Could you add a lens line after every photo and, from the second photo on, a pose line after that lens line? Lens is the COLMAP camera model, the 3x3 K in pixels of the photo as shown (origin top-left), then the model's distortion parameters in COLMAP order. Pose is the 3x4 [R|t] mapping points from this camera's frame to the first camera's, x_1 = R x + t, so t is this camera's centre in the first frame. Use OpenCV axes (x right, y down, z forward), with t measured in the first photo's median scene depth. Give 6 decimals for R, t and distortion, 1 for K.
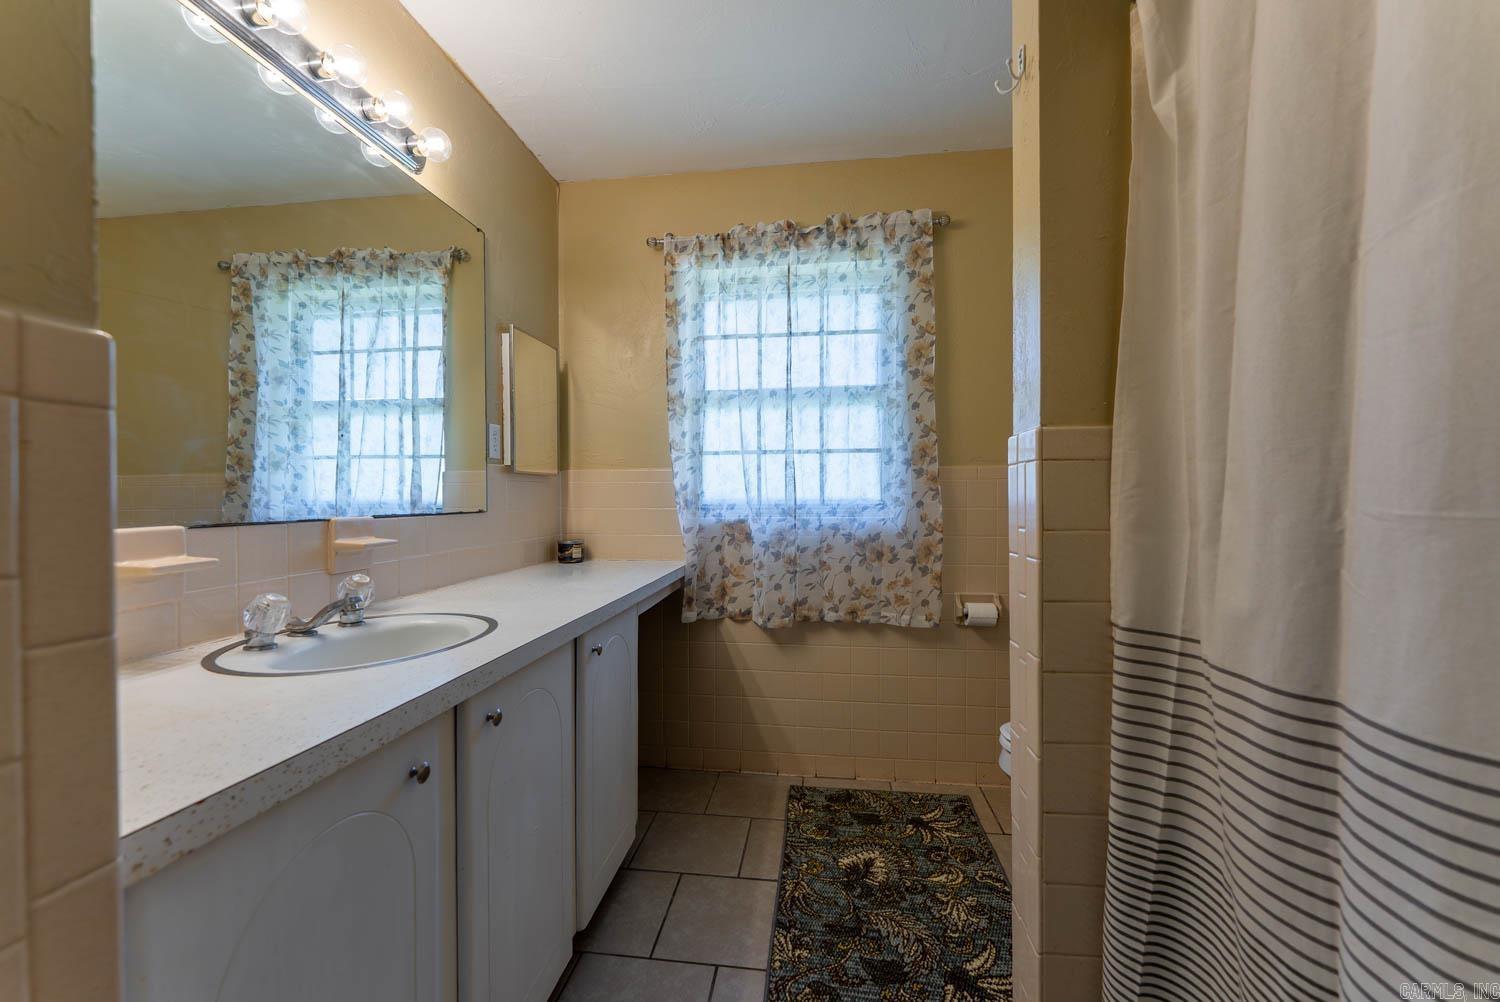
lens RADIAL K [[623.3, 0, 739.6], [0, 623.3, 502.5], [0, 0, 1]] dist [0.000823, -0.000307]
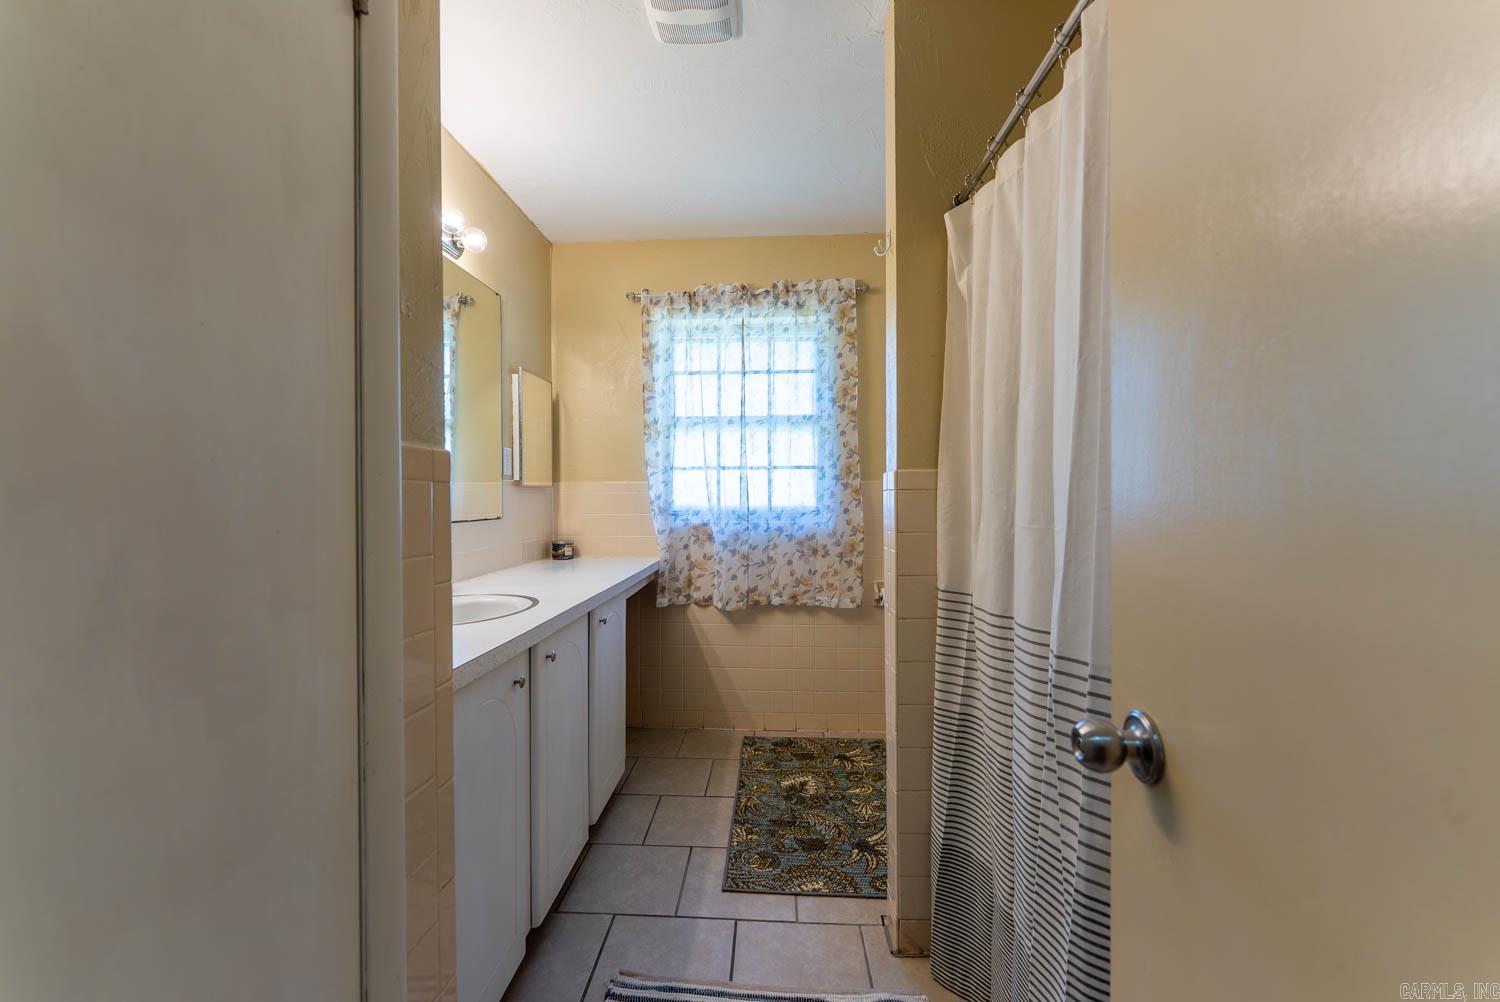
lens RADIAL K [[623.3, 0, 739.6], [0, 623.3, 502.5], [0, 0, 1]] dist [0.000823, -0.000307]
pose [[0.997187, -0.000183, 0.074952, -0.021073], [0.000246, 1.000000, -0.000839, -0.013217], [-0.074952, 0.000855, 0.997187, -0.242289]]
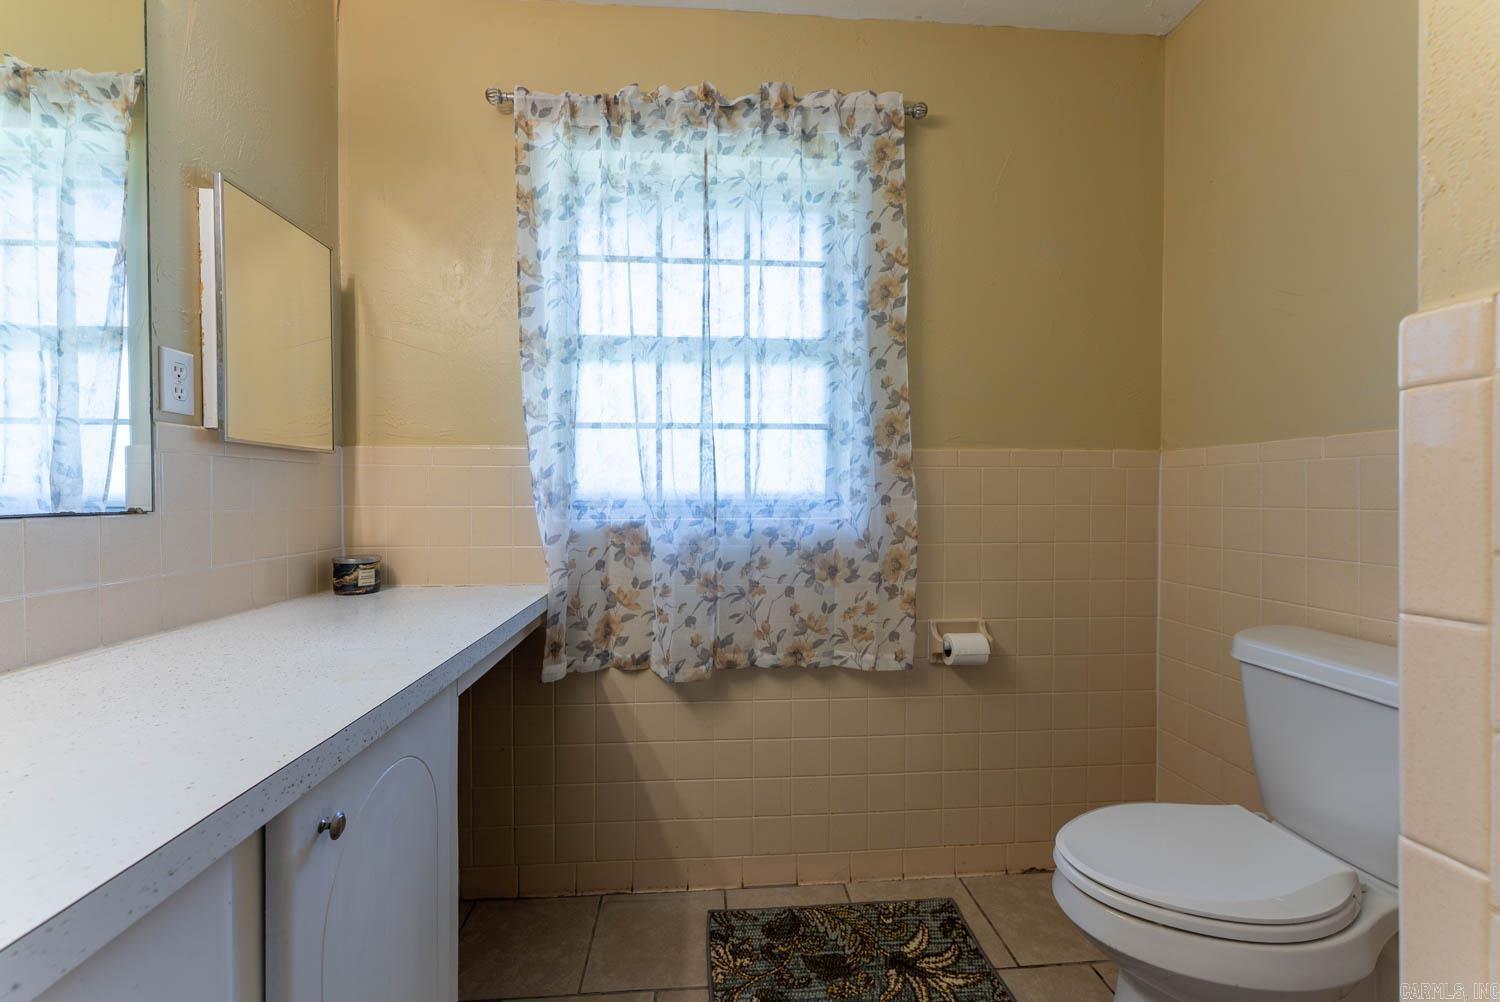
lens RADIAL K [[618.2, 0, 746.6], [0, 618.2, 503.5], [0, 0, 1]] dist [0.002819, -0.000068]
pose [[0.977025, -0.000029, 0.213126, -0.022538], [-0.000219, 0.999999, 0.001138, 0.006108], [-0.213126, -0.001159, 0.977024, 0.326709]]
